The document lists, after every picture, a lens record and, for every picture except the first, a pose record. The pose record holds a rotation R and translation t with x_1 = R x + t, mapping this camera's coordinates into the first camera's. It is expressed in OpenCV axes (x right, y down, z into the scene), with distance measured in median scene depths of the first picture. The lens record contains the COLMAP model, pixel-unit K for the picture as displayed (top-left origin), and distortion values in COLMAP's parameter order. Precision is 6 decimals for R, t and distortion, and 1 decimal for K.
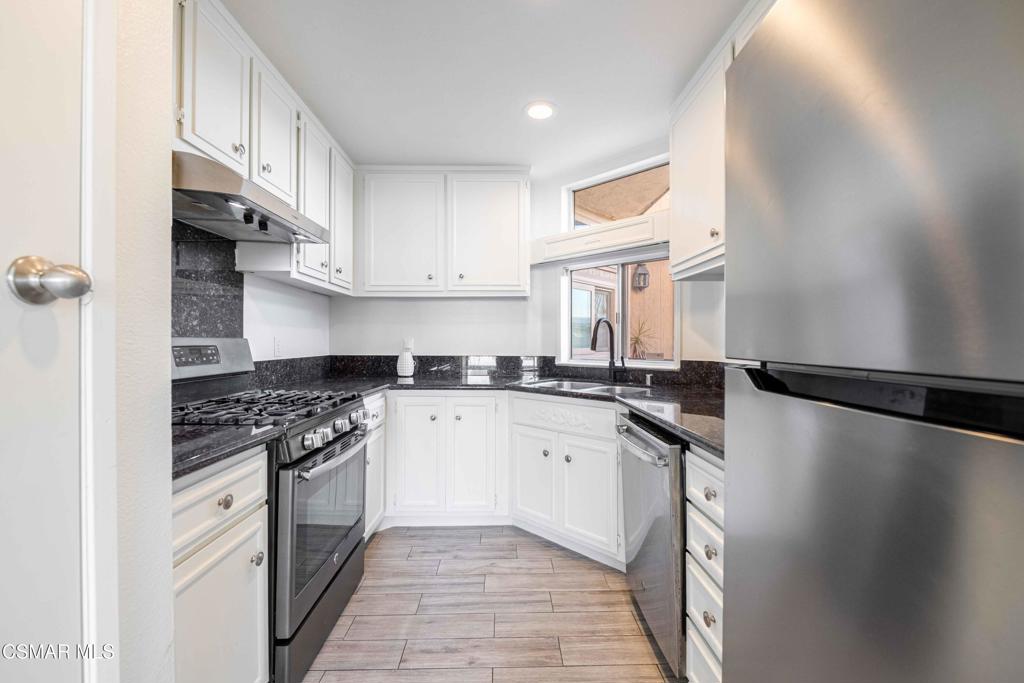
lens RADIAL K [[408.8, 0, 512.0], [0, 408.8, 341.5], [0, 0, 1]] dist [0.000132, -0.000117]
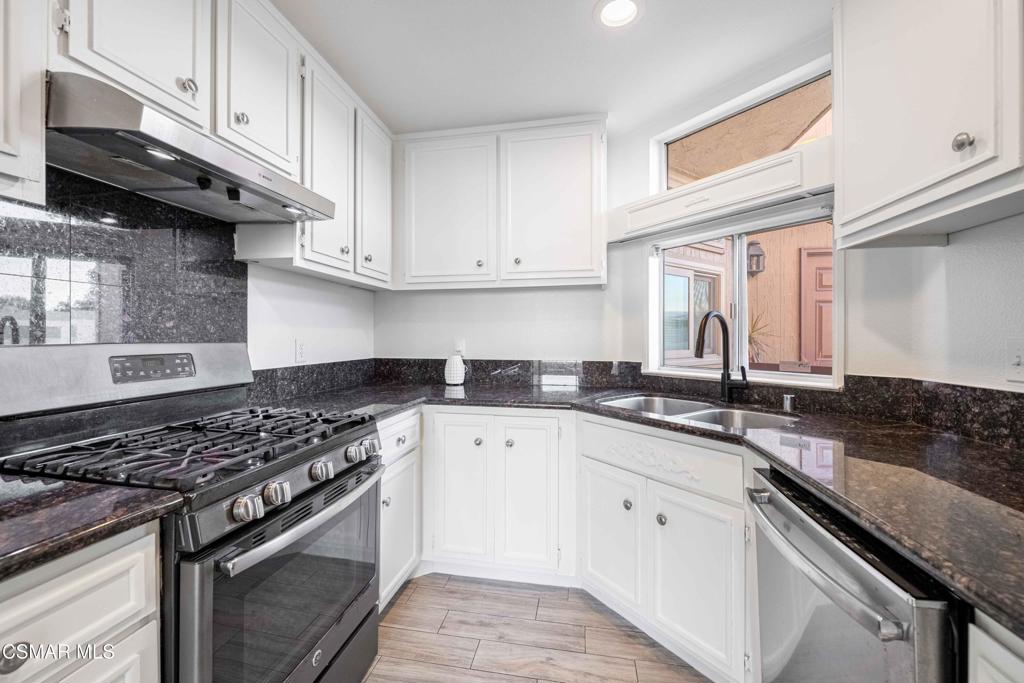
lens RADIAL K [[407.1, 0, 509.6], [0, 407.1, 338.0], [0, 0, 1]] dist [-0.001001, -0.000151]
pose [[0.978806, -0.001127, -0.204785, 0.026699], [0.001642, 0.999996, 0.002344, -0.014642], [0.204781, -0.002631, 0.978804, 0.264555]]
